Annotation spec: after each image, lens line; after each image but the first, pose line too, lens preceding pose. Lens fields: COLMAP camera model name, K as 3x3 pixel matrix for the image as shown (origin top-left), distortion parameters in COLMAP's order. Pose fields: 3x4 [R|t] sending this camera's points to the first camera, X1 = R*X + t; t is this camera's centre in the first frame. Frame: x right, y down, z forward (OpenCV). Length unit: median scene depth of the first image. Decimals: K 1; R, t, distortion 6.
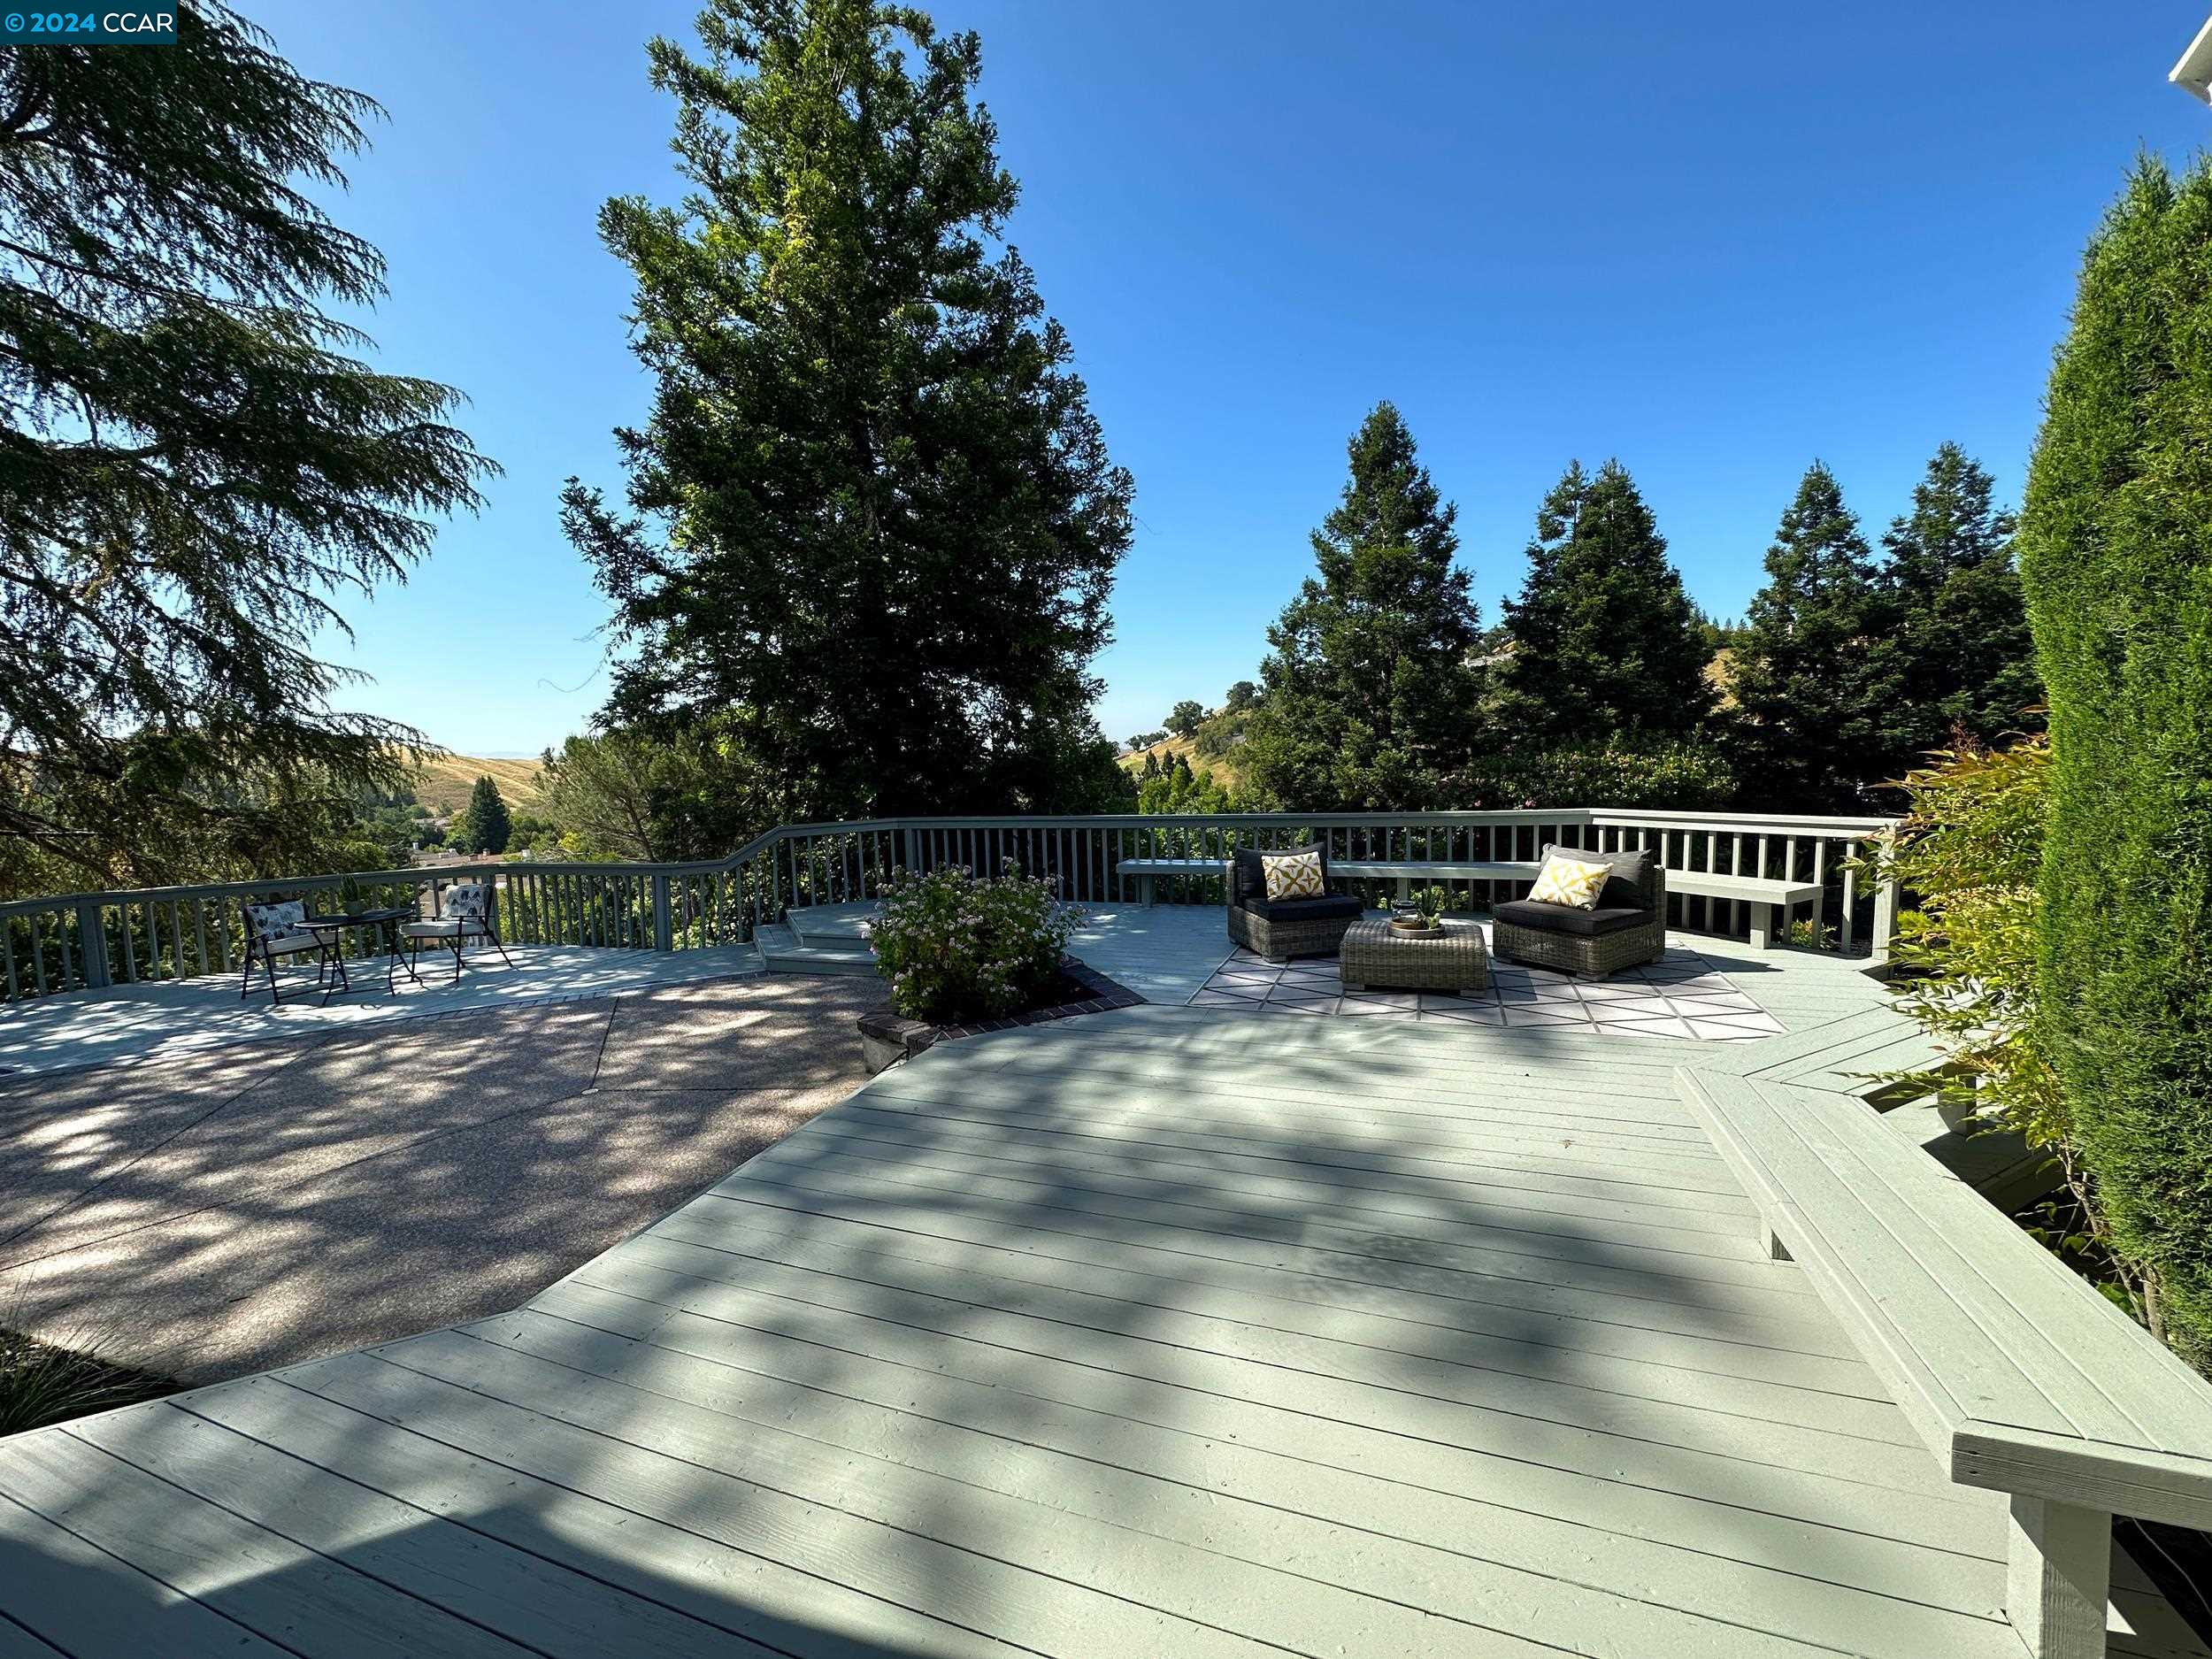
lens RADIAL K [[937.9, 0, 1112.9], [0, 937.9, 819.1], [0, 0, 1]] dist [-0.001639, 0.000542]
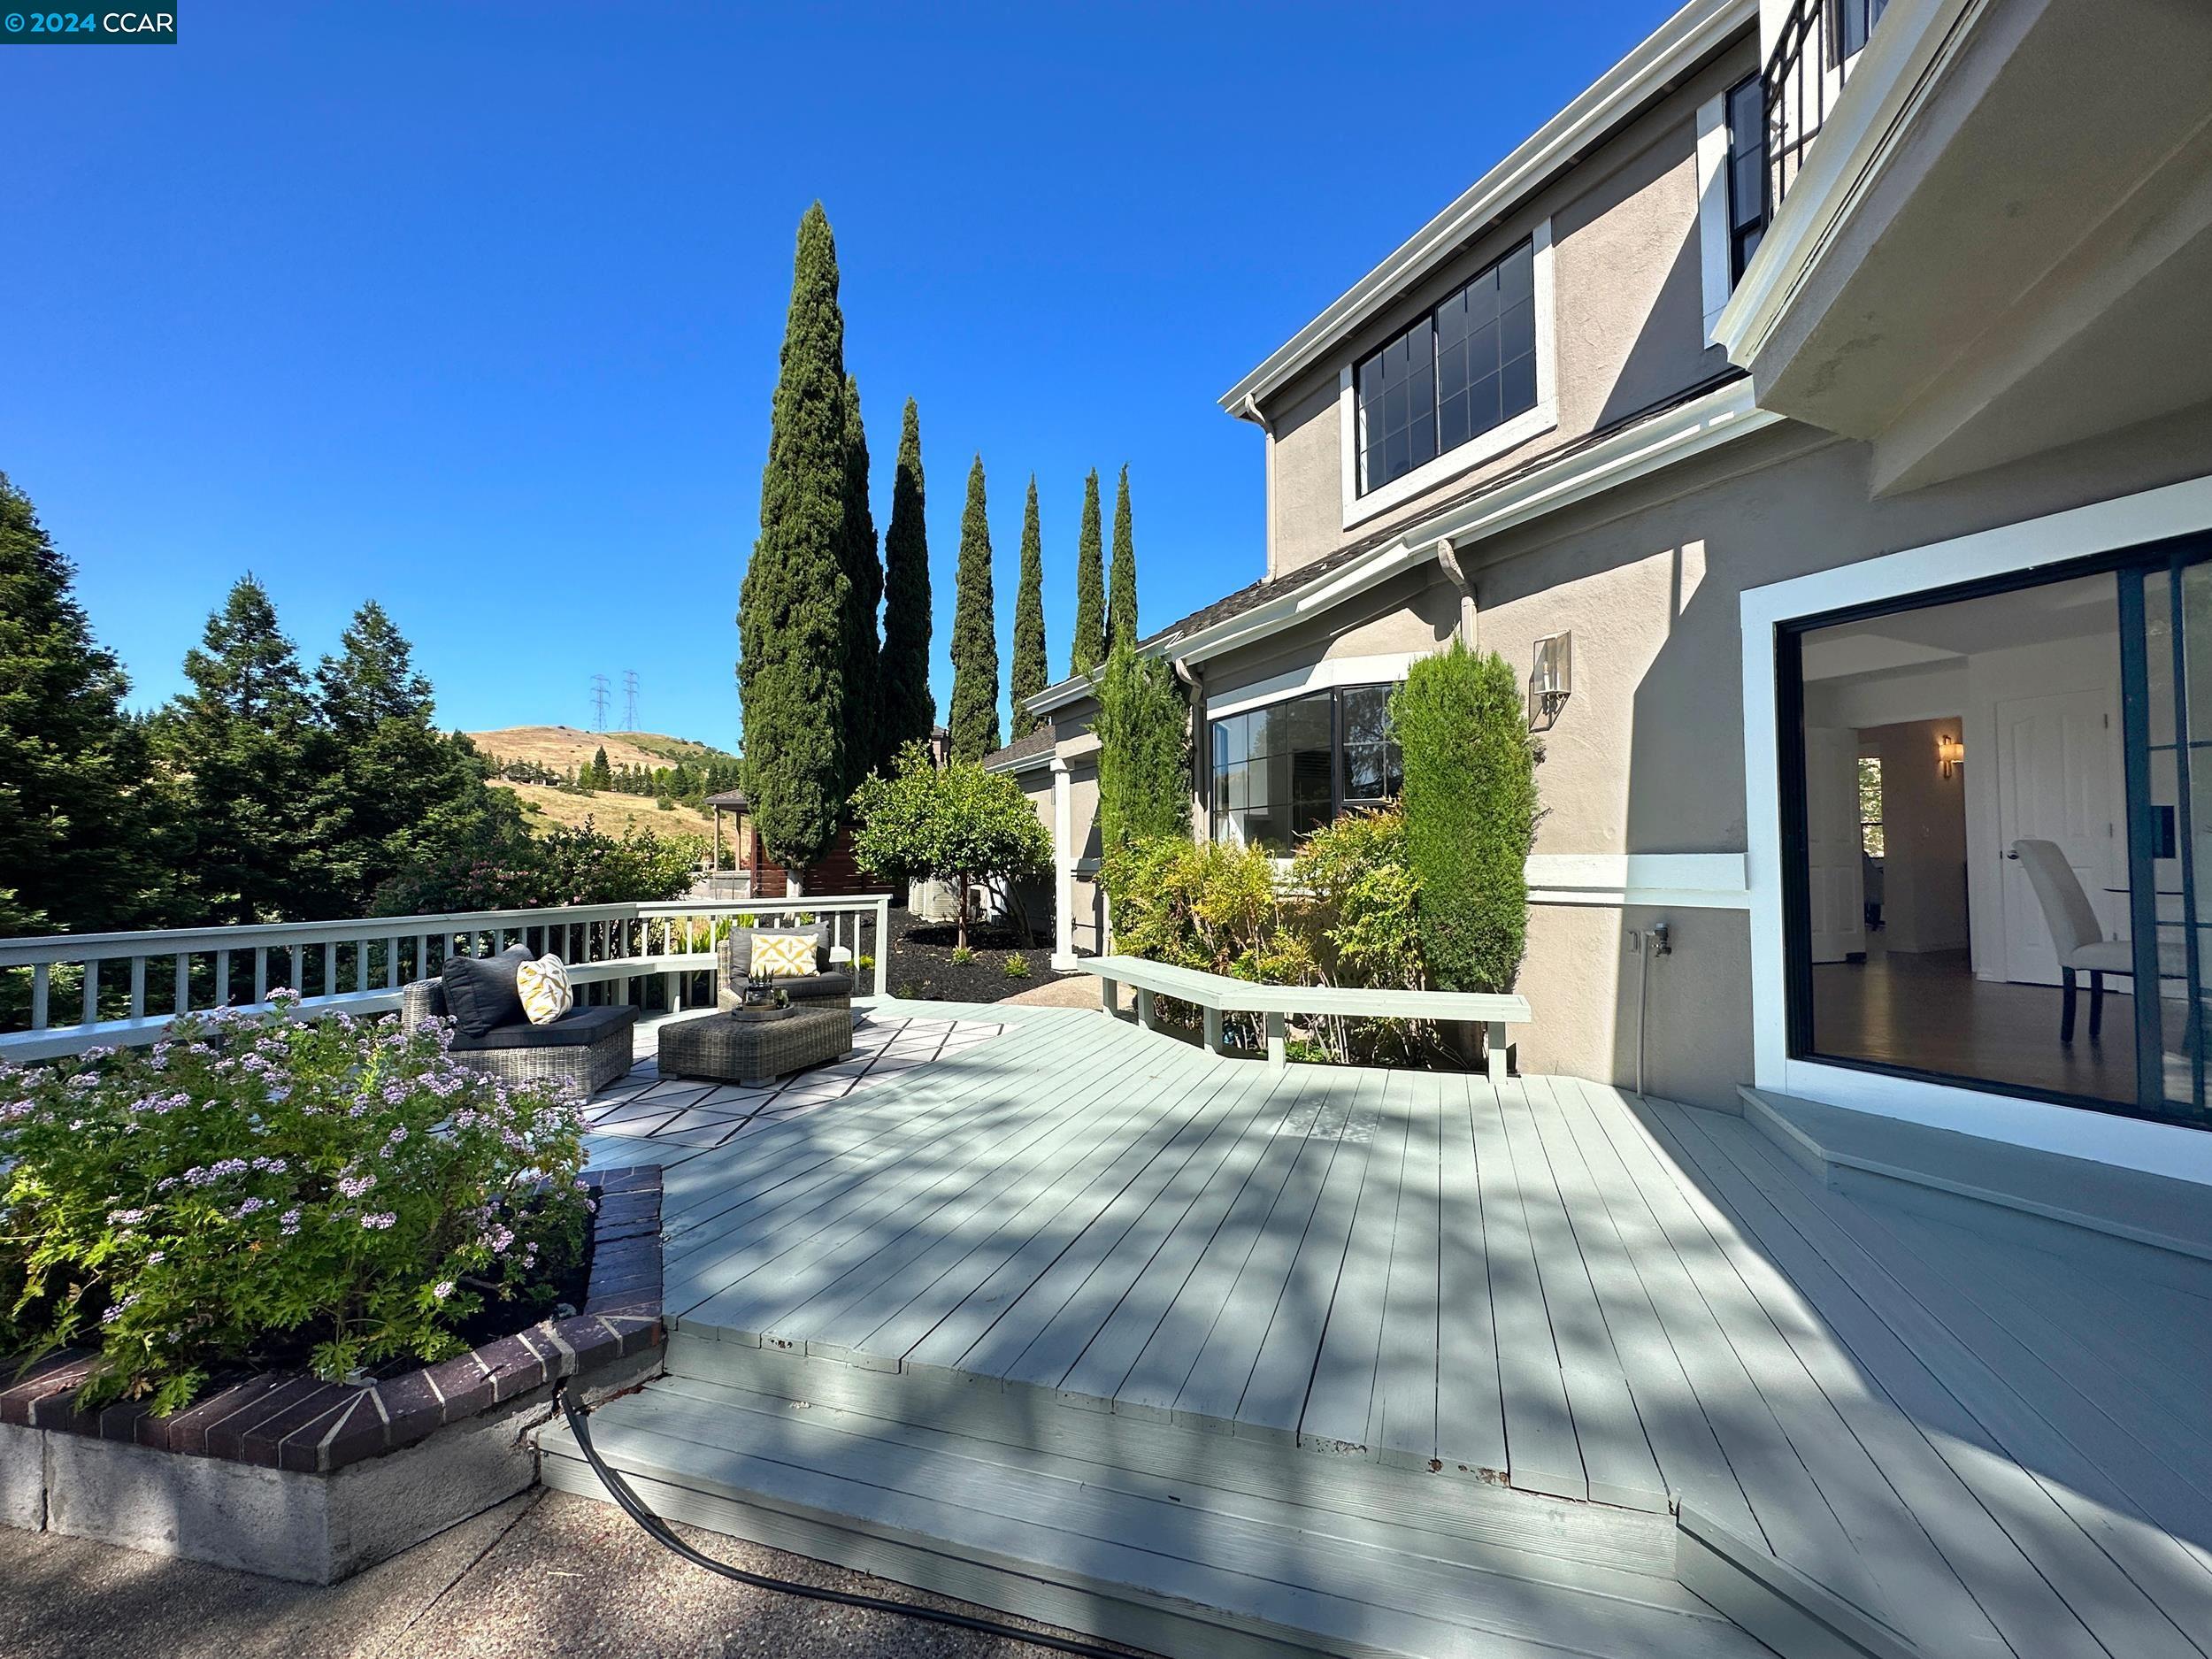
lens RADIAL K [[937.9, 0, 1112.9], [0, 937.9, 819.1], [0, 0, 1]] dist [-0.001639, 0.000542]
pose [[-0.034772, 0.086396, 0.995654, -0.625948], [0.084197, 0.992968, -0.083222, 0.034030], [-0.995842, 0.080937, -0.041802, 0.697939]]
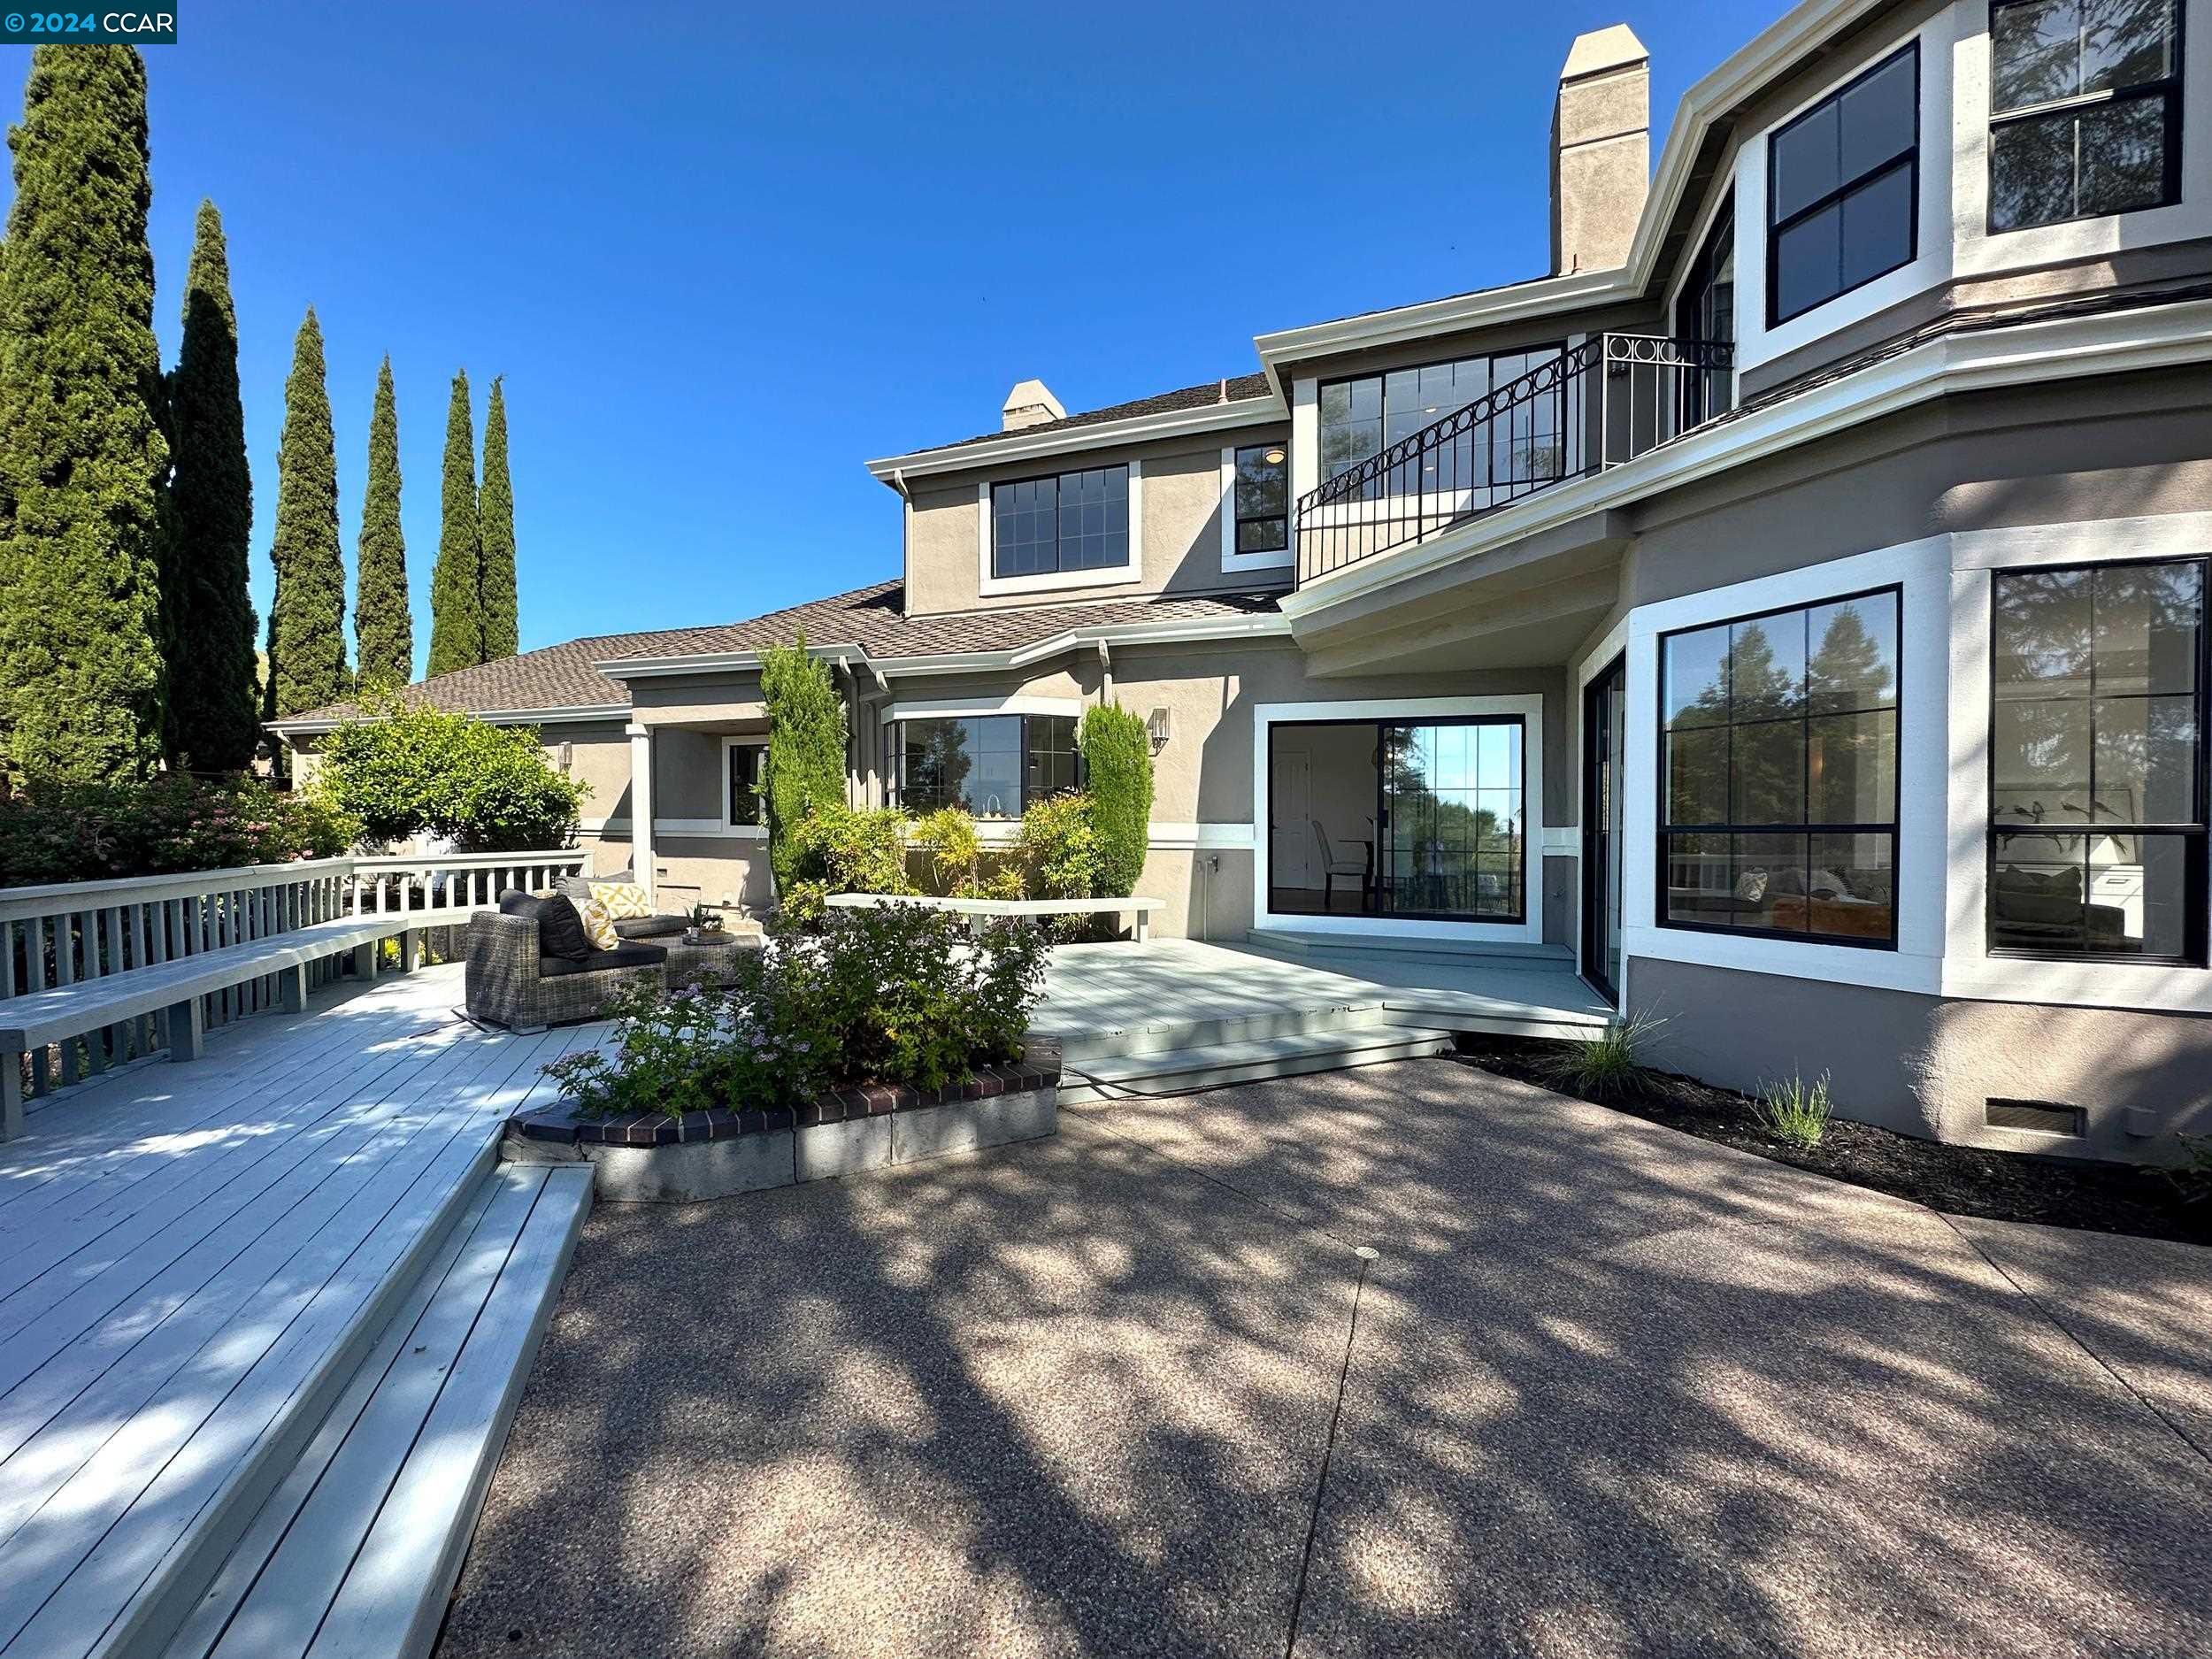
lens RADIAL K [[937.9, 0, 1112.9], [0, 937.9, 819.1], [0, 0, 1]] dist [-0.001639, 0.000542]
pose [[-0.734061, 0.042362, 0.677760, -0.832869], [0.073615, 0.997135, 0.017406, -0.013496], [-0.675081, 0.062670, -0.735077, 1.536233]]
